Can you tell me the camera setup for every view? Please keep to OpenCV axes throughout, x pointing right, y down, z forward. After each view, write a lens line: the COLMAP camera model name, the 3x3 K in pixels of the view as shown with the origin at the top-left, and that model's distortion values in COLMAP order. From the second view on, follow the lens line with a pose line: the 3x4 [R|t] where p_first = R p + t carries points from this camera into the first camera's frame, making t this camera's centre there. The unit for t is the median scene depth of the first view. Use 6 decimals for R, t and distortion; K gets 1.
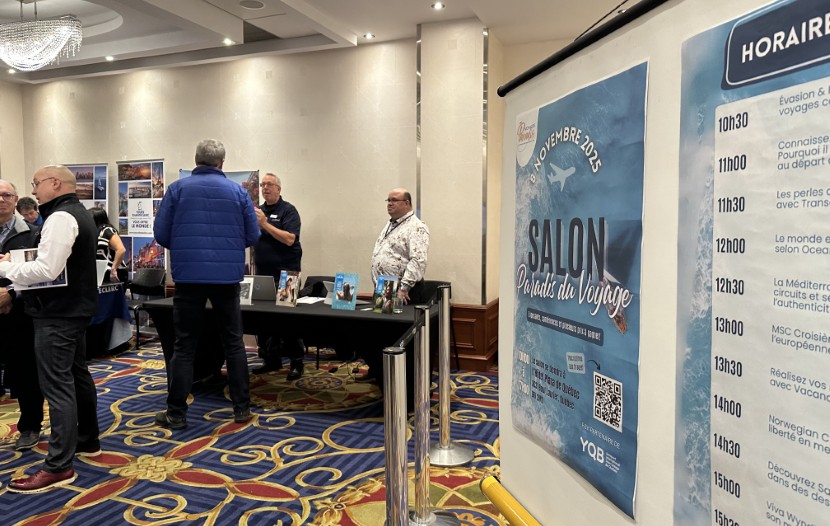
lens RADIAL K [[566.3, 0, 425.9], [0, 566.3, 260.1], [0, 0, 1]] dist [0.007961, -0.033742]
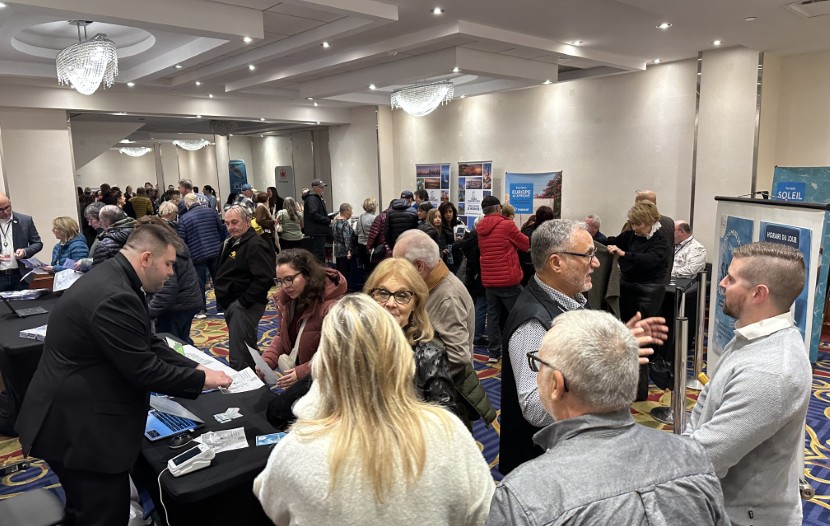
lens RADIAL K [[566.3, 0, 421.7], [0, 566.3, 275.3], [0, 0, 1]] dist [0.007961, -0.033742]
pose [[0.887792, 0.051062, -0.457404, 0.031365], [-0.001838, 0.994212, 0.107421, -0.054559], [0.460242, -0.094527, 0.882747, -0.345636]]
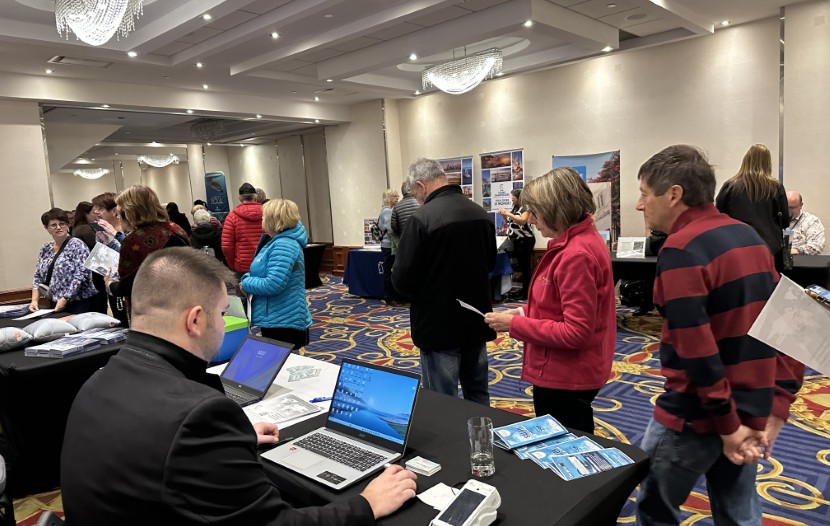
lens RADIAL K [[566.3, 0, 414.3], [0, 566.3, 268.1], [0, 0, 1]] dist [0.007961, -0.033742]
pose [[0.918028, -0.013842, -0.396275, -0.211710], [0.038808, 0.997729, 0.055051, 0.006974], [0.394613, -0.065917, 0.916480, -0.281920]]
